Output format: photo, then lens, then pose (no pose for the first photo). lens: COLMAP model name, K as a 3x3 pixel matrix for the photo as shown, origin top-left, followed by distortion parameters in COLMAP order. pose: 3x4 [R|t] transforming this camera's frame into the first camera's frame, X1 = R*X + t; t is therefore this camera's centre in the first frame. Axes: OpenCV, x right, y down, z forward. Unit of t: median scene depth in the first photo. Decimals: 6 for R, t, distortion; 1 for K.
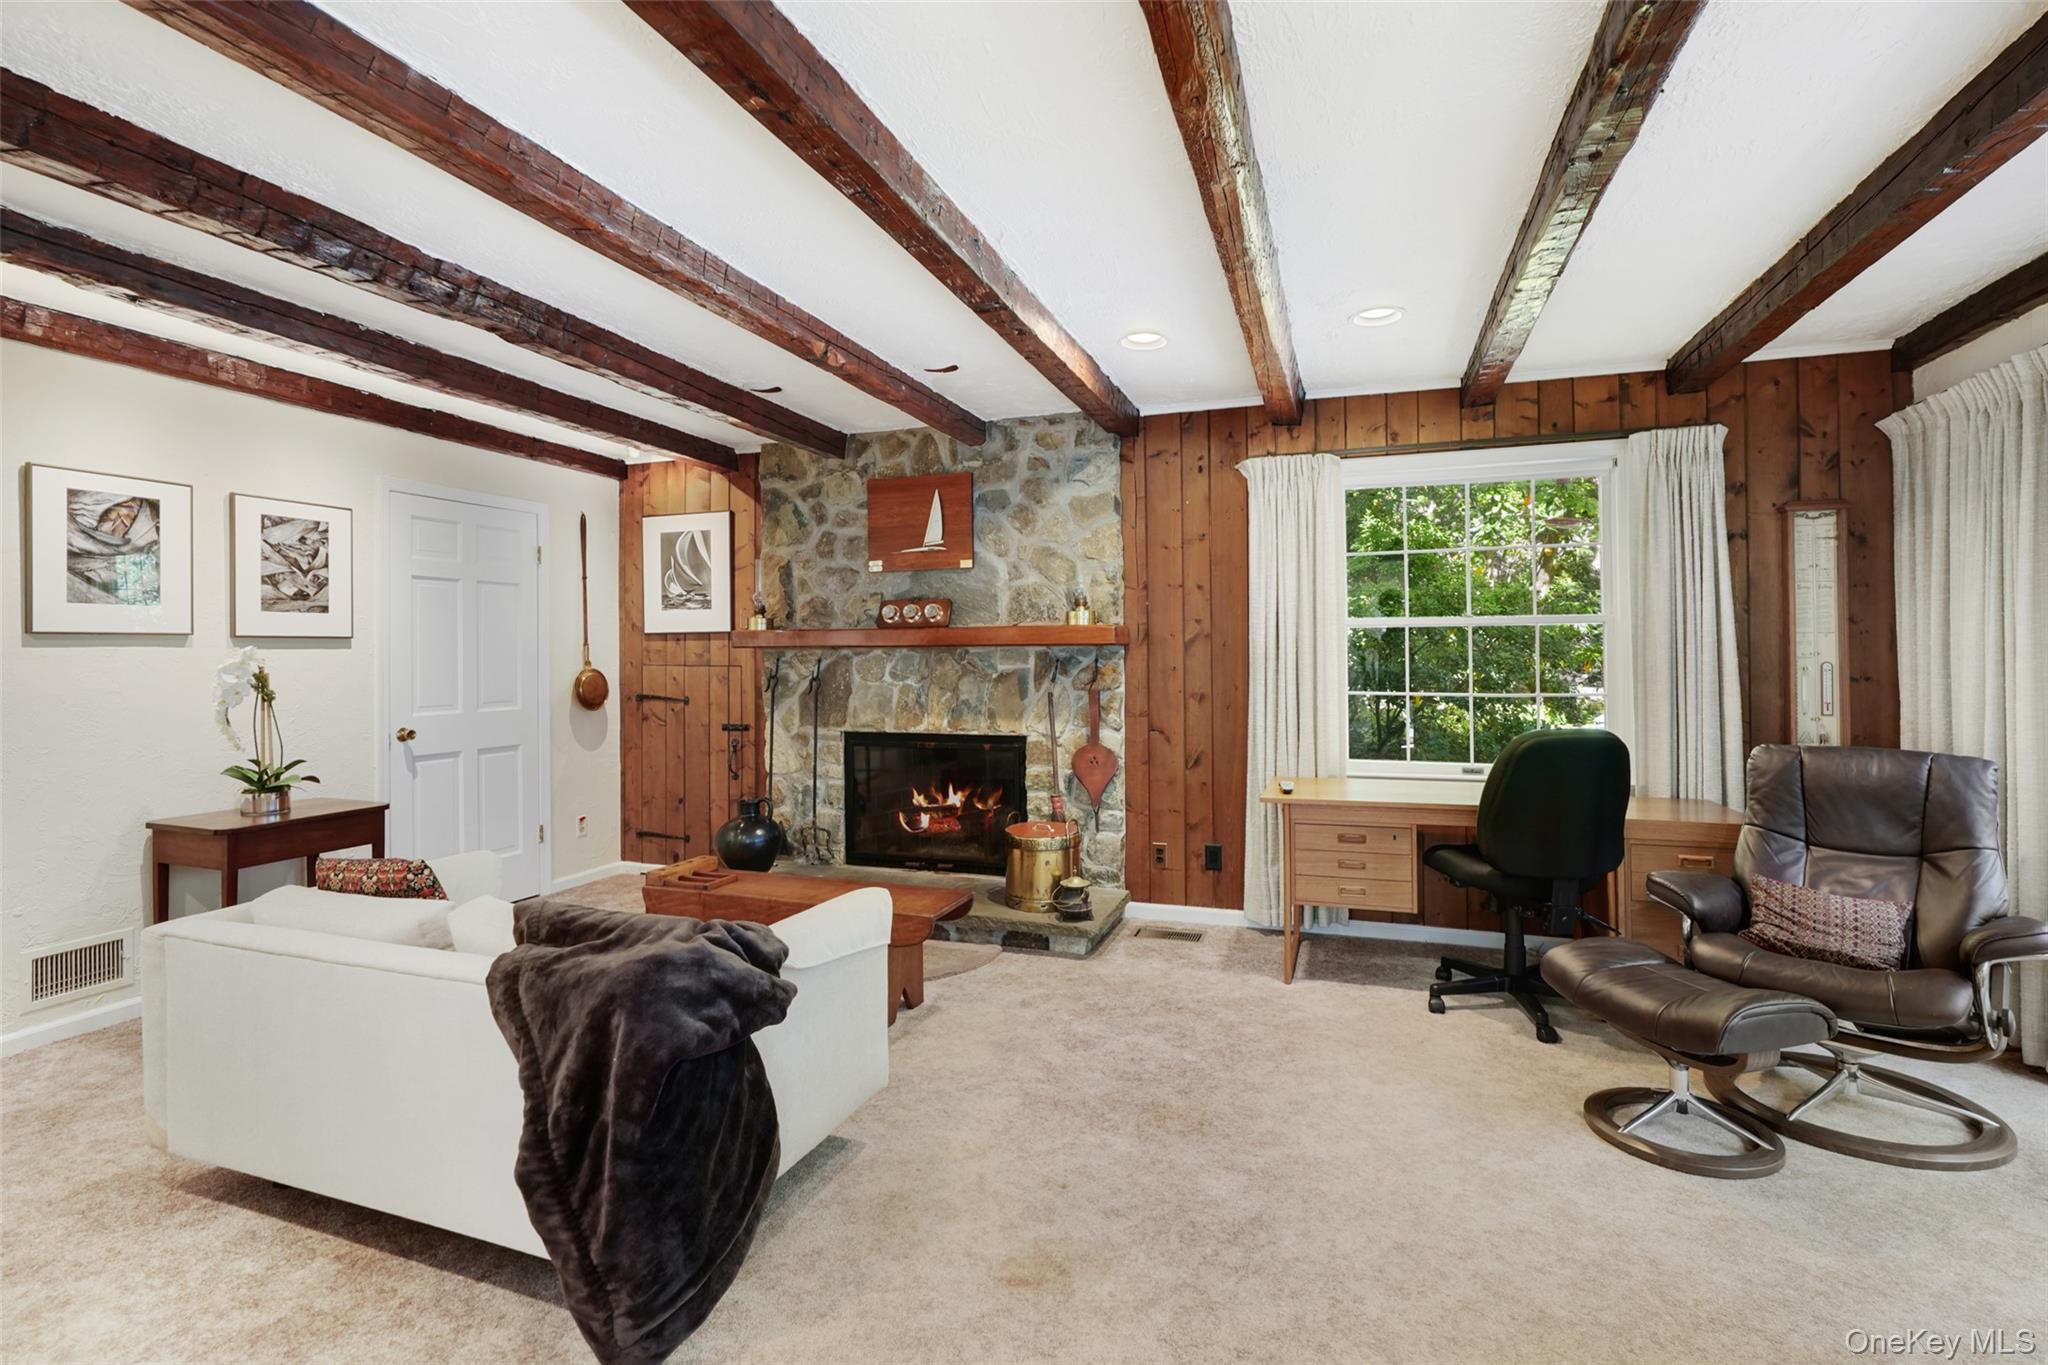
lens RADIAL K [[922.0, 0, 1018.6], [0, 922.0, 643.0], [0, 0, 1]] dist [-0.000375, 0.000040]
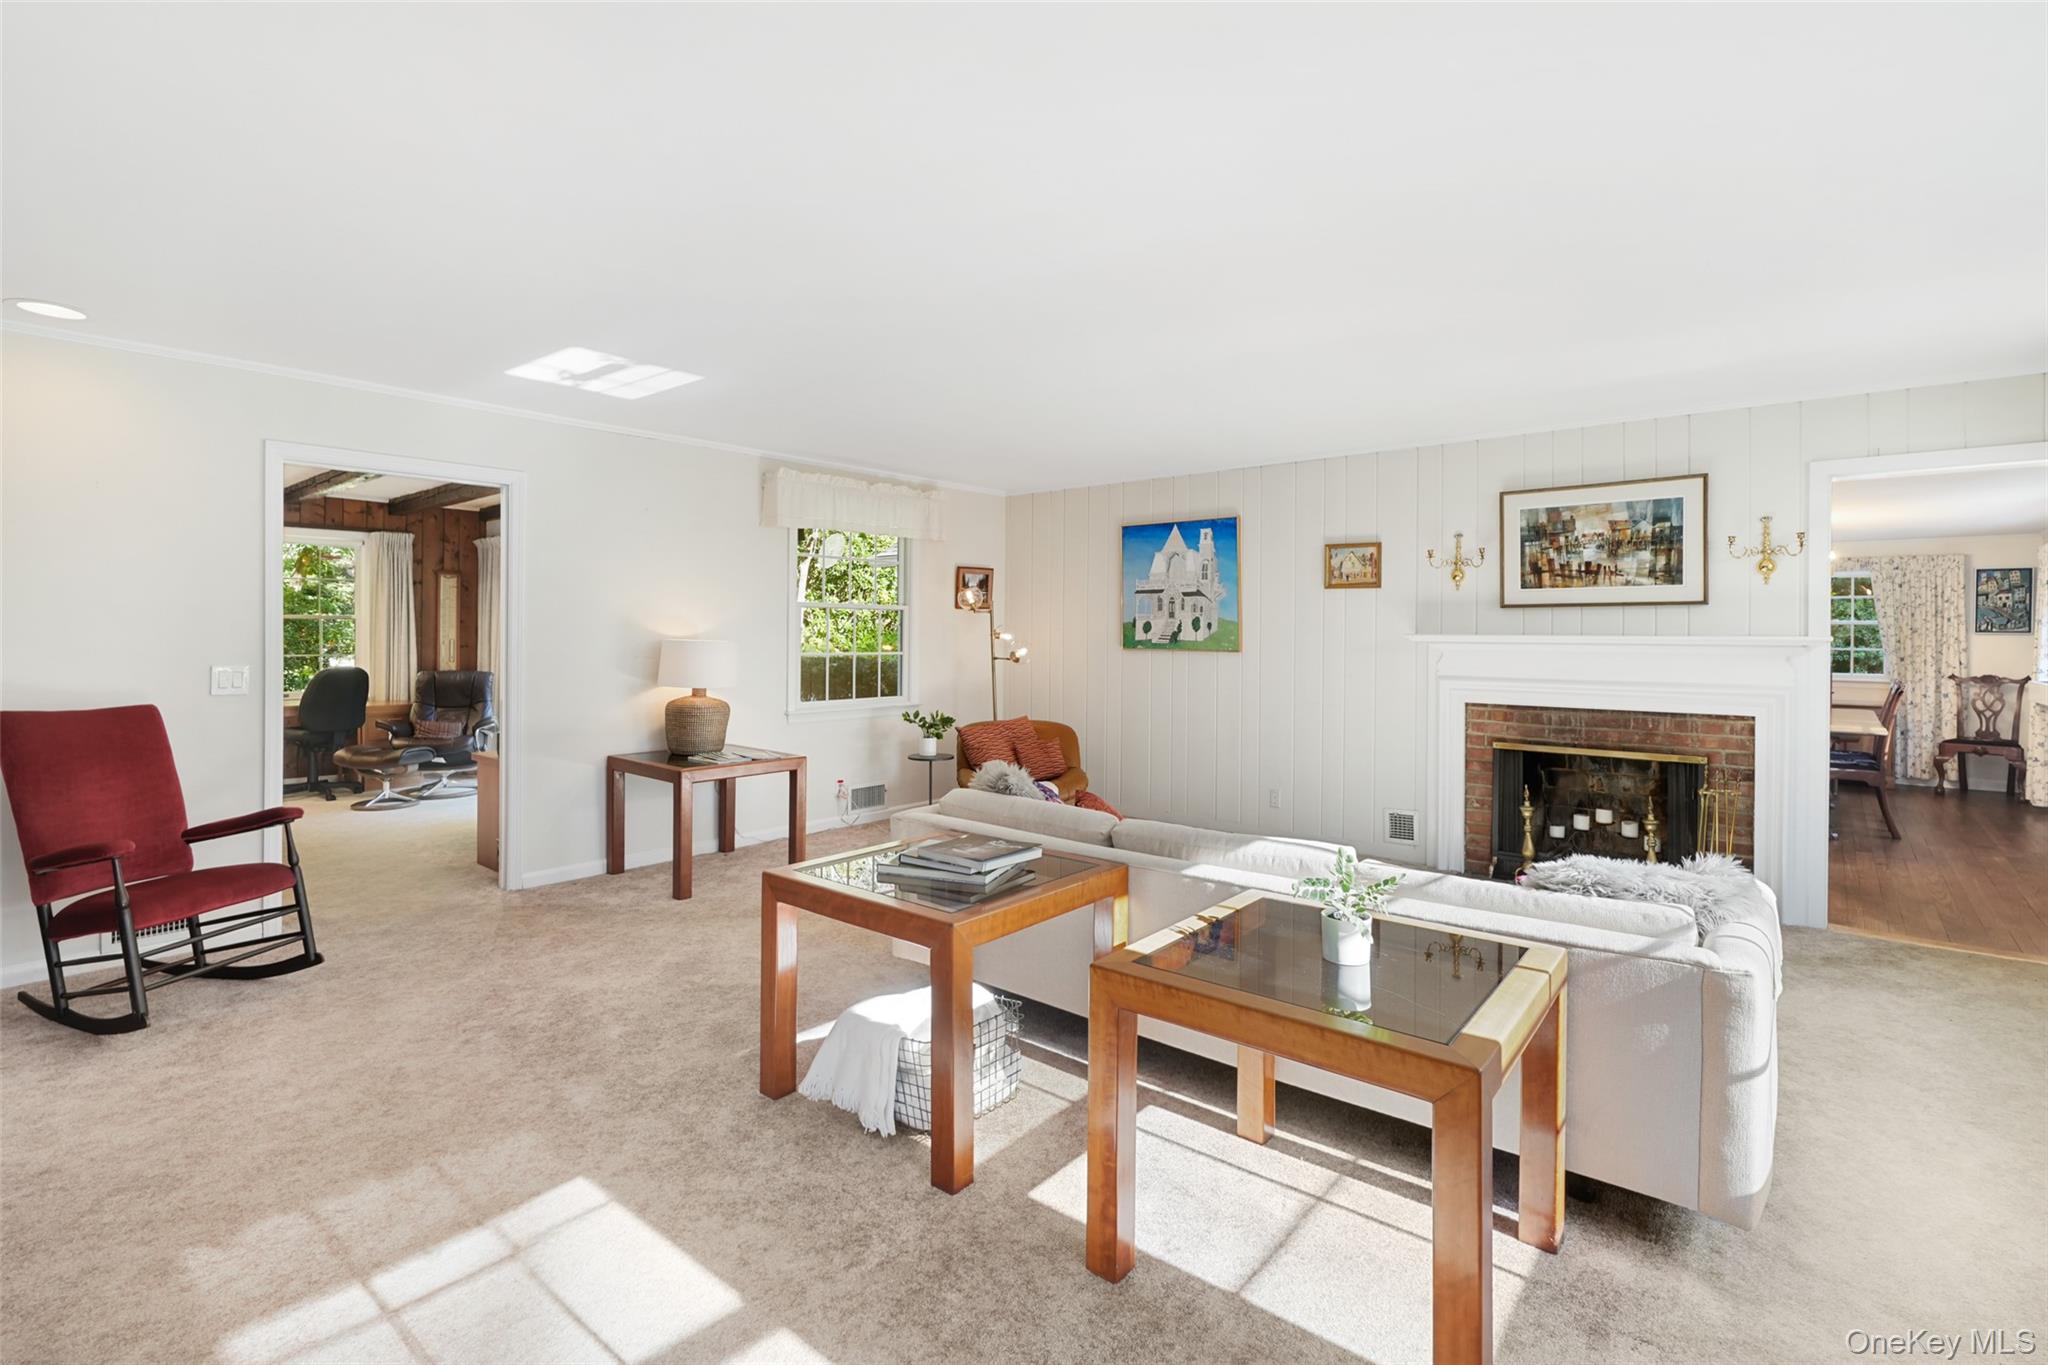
lens RADIAL K [[922.0, 0, 1018.6], [0, 922.0, 643.0], [0, 0, 1]] dist [-0.000375, 0.000040]
pose [[0.350664, 0.003756, 0.936494, -0.851095], [-0.030672, 0.999502, 0.007476, -0.030865], [-0.935999, -0.031345, 0.350605, -1.220875]]
